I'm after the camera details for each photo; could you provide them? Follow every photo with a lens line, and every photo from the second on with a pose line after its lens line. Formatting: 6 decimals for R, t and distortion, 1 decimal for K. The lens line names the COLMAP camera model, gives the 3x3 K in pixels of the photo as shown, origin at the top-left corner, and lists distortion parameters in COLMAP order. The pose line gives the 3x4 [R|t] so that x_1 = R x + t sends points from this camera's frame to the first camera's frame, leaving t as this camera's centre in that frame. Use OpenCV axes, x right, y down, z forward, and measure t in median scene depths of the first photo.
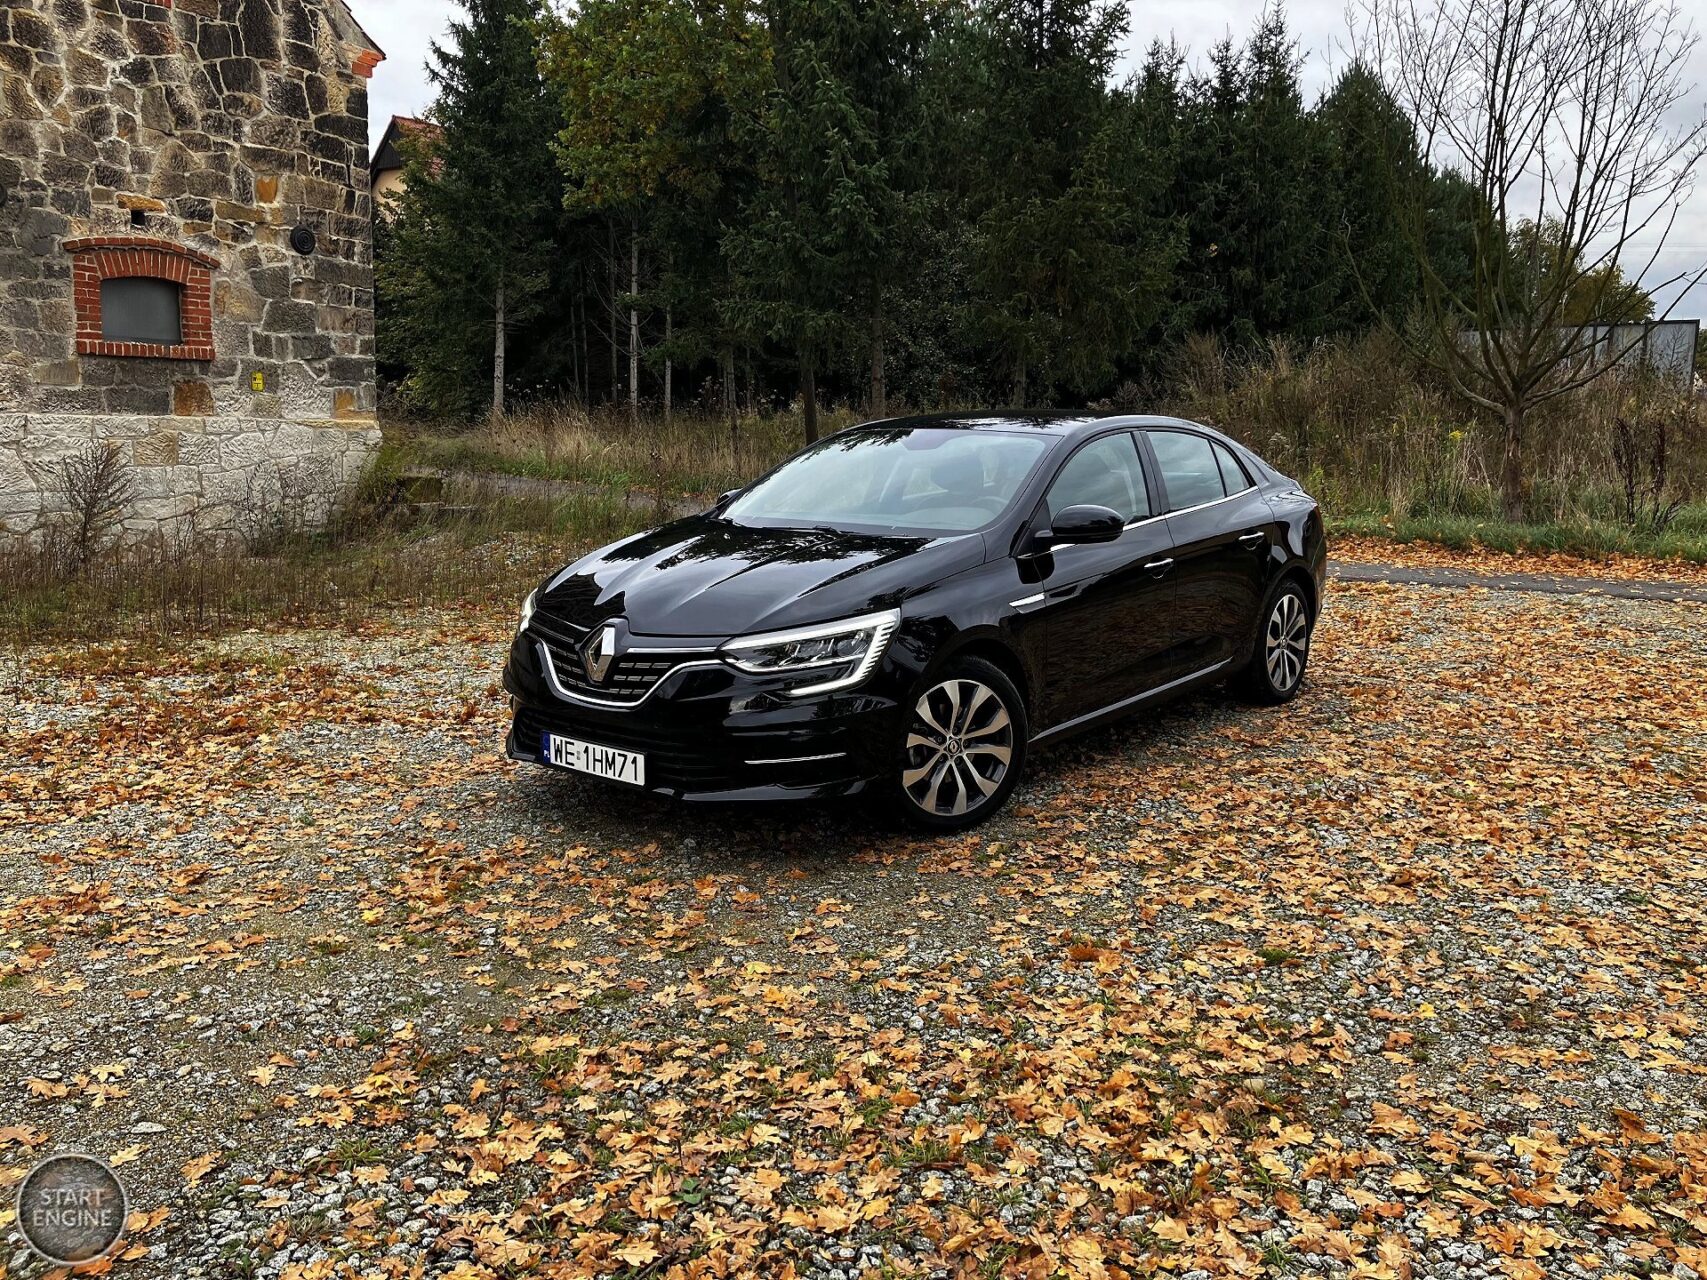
lens RADIAL K [[1376.3, 0, 867.1], [0, 1376.3, 631.5], [0, 0, 1]] dist [0.025074, -0.016645]
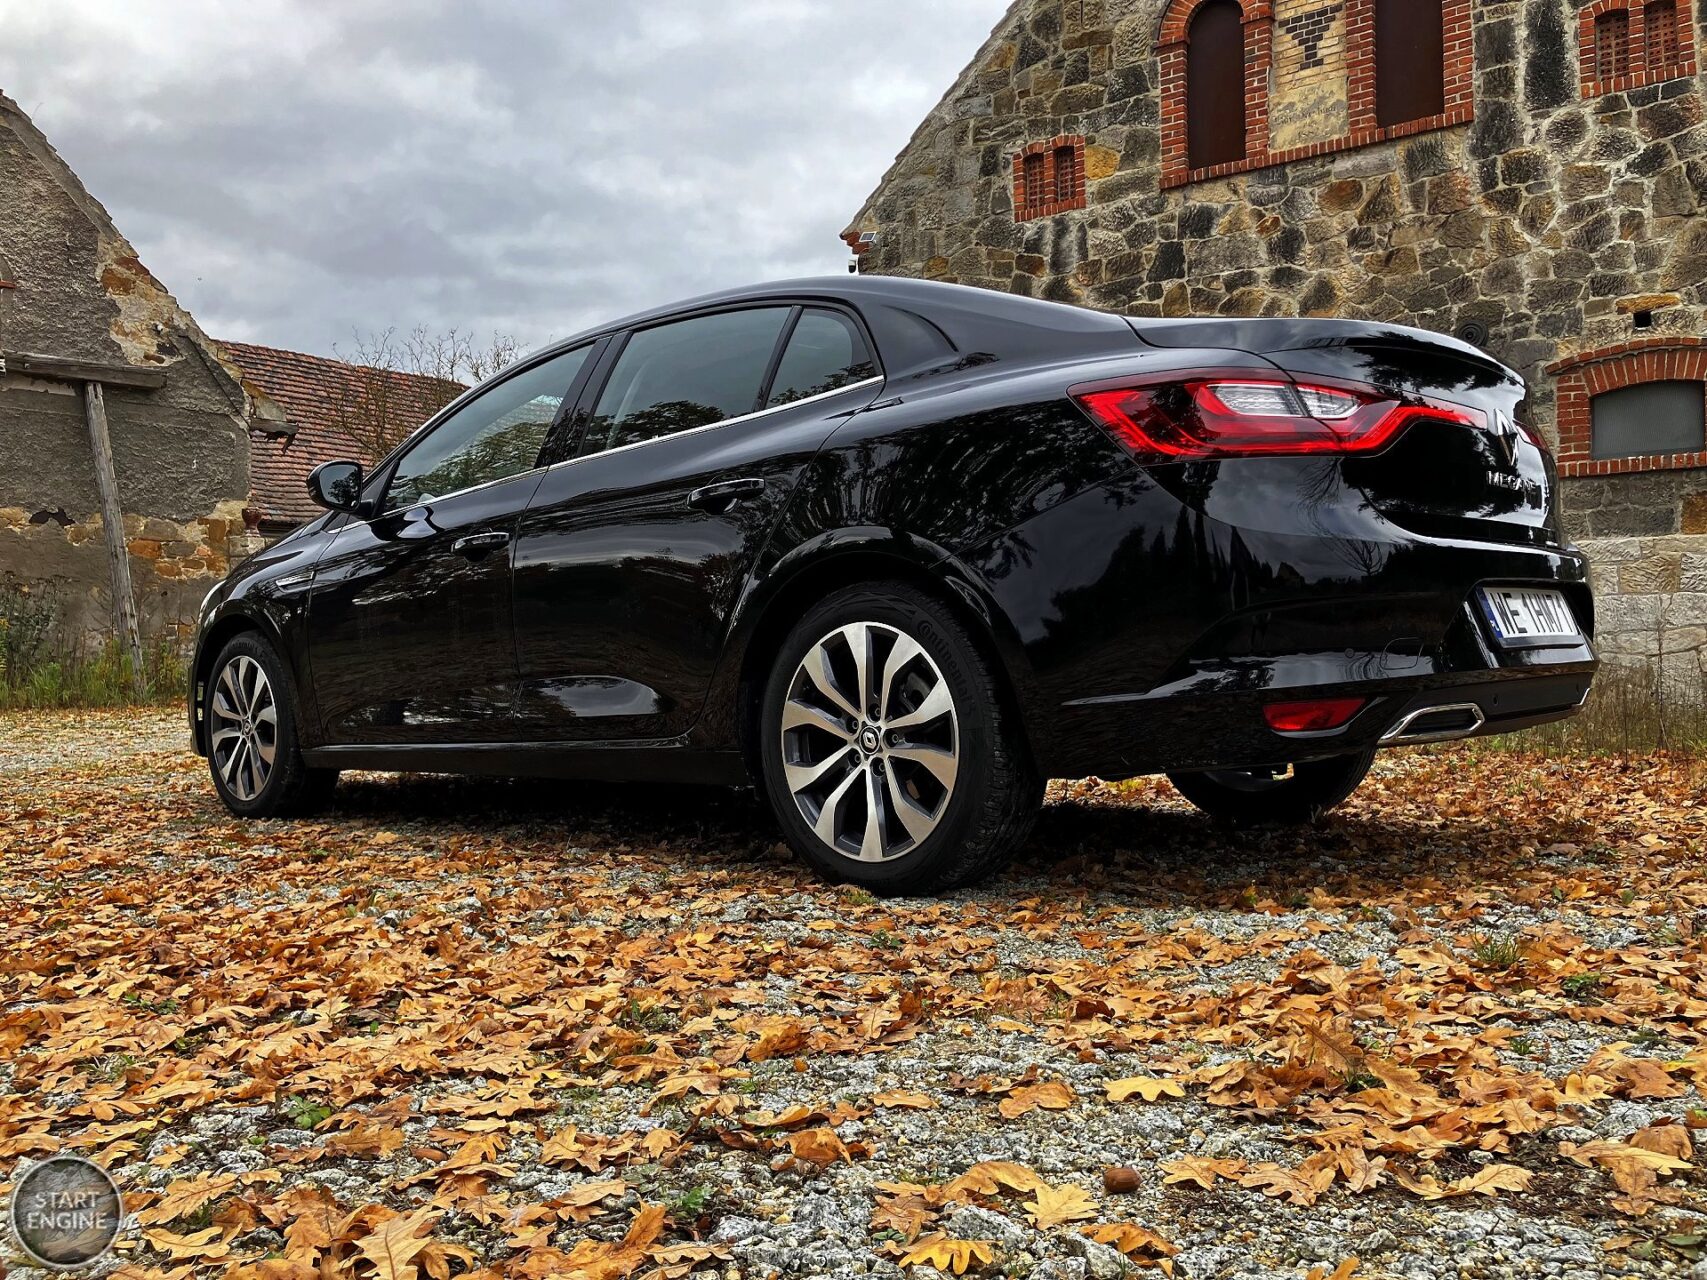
lens RADIAL K [[1376.3, 0, 849.5], [0, 1376.3, 627.8], [0, 0, 1]] dist [0.025074, -0.016645]
pose [[-0.054701, -0.019057, -0.998321, 0.412897], [-0.132102, 0.991167, -0.011682, -0.023318], [0.989726, 0.131241, -0.056735, 0.595812]]
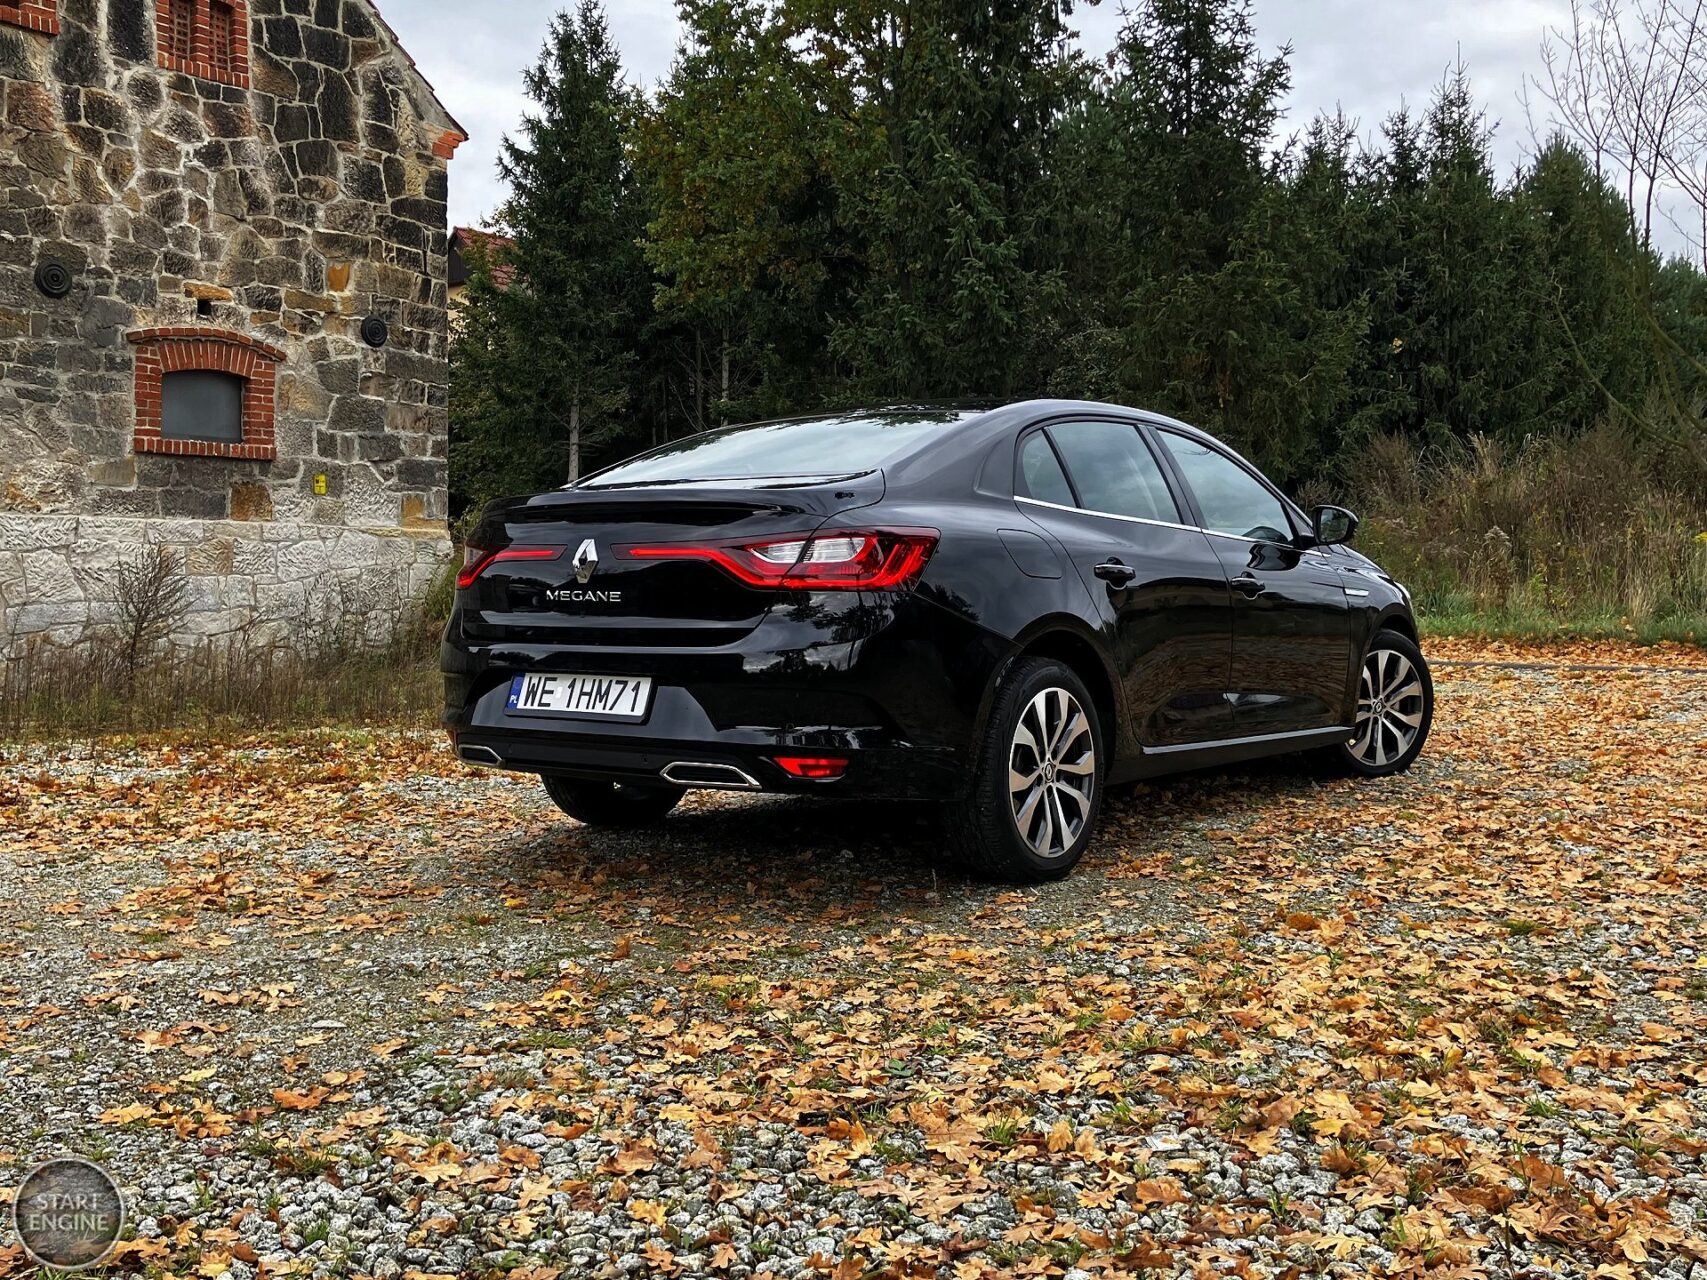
lens RADIAL K [[1651.3, 0, 869.4], [0, 1651.3, 626.7], [0, 0, 1]] dist [0.011649, 0.000000]
pose [[0.997509, -0.012234, -0.069477, -0.013353], [0.003696, 0.992558, -0.121717, 0.049021], [0.070449, 0.121157, 0.990130, -0.030793]]
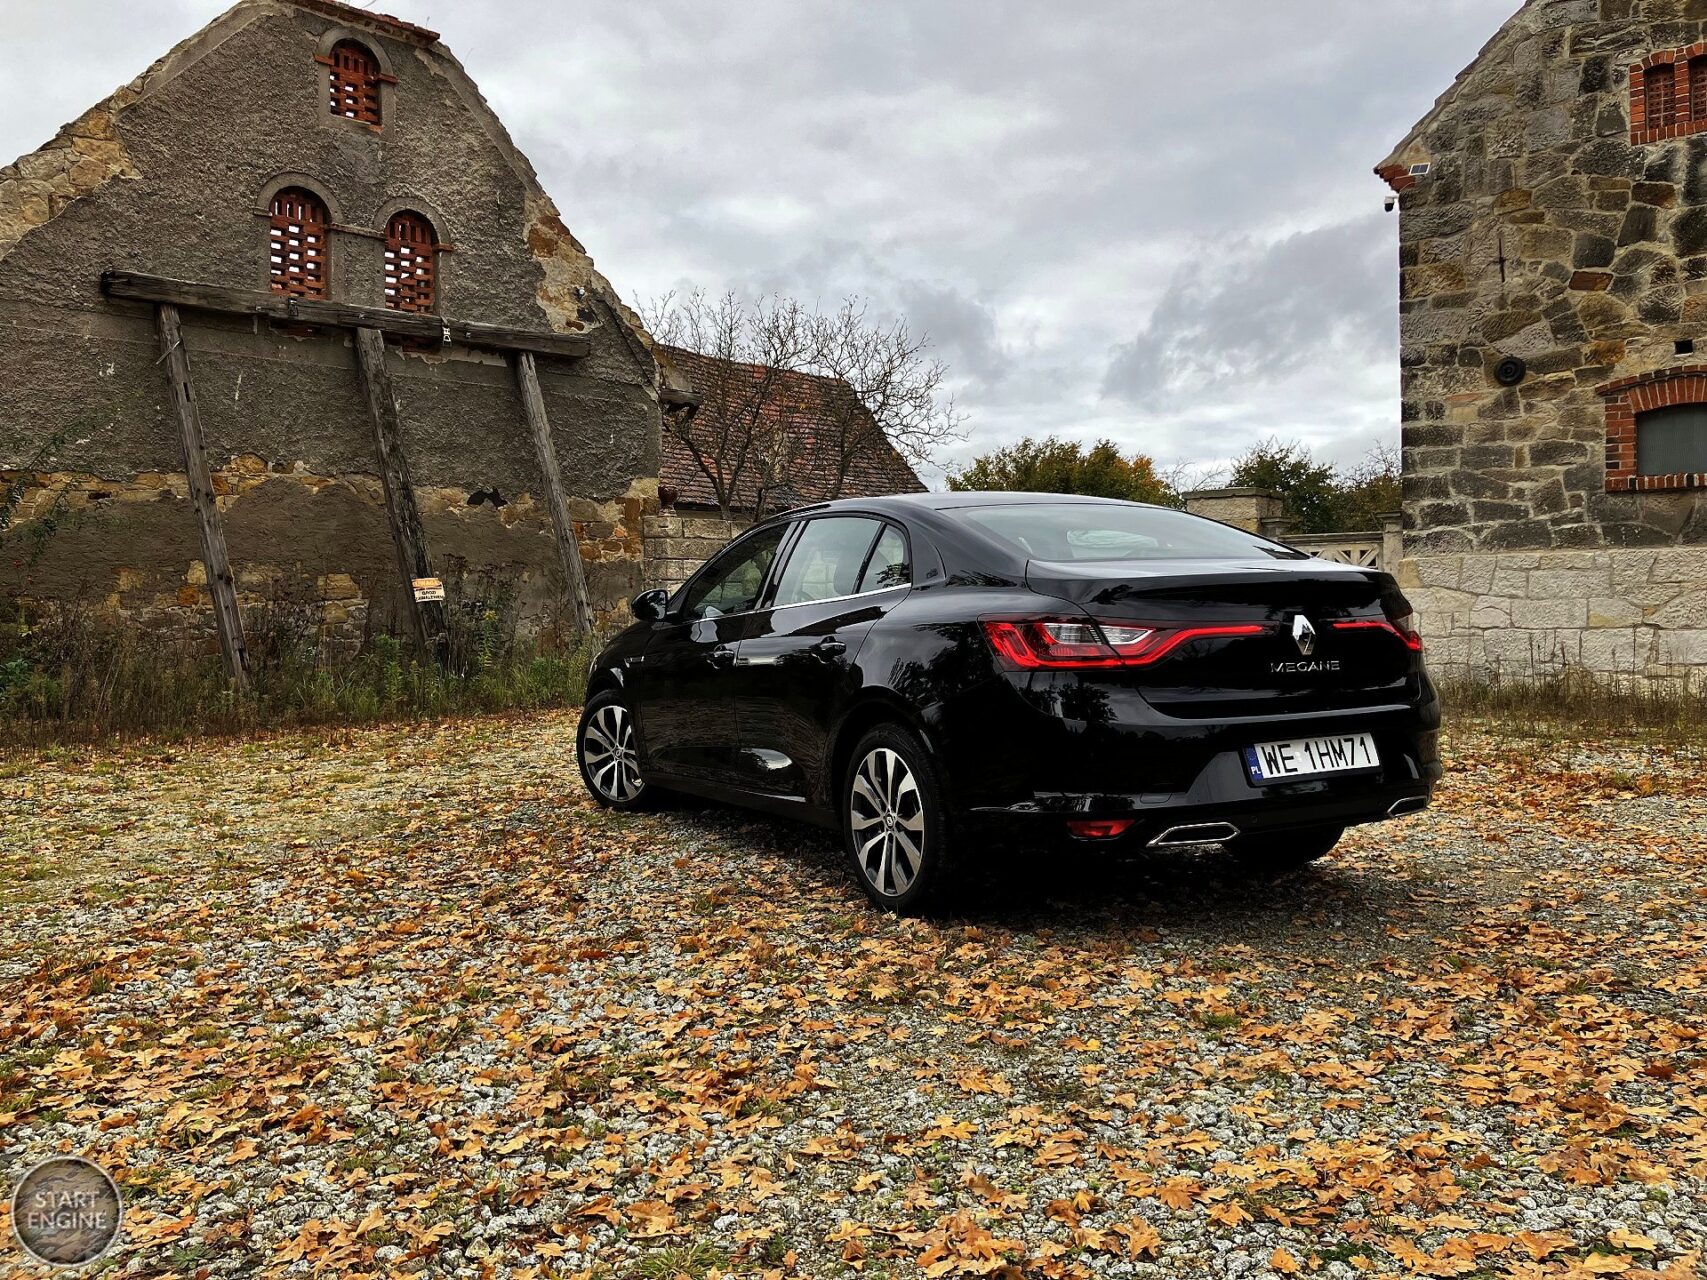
lens RADIAL K [[1376.3, 0, 855.4], [0, 1376.3, 618.4], [0, 0, 1]] dist [0.025074, -0.016645]
pose [[-0.126906, -0.000350, -0.991915, 0.306256], [-0.131416, 0.991191, 0.016464, 0.001271], [0.983171, 0.132443, -0.125834, 0.227582]]
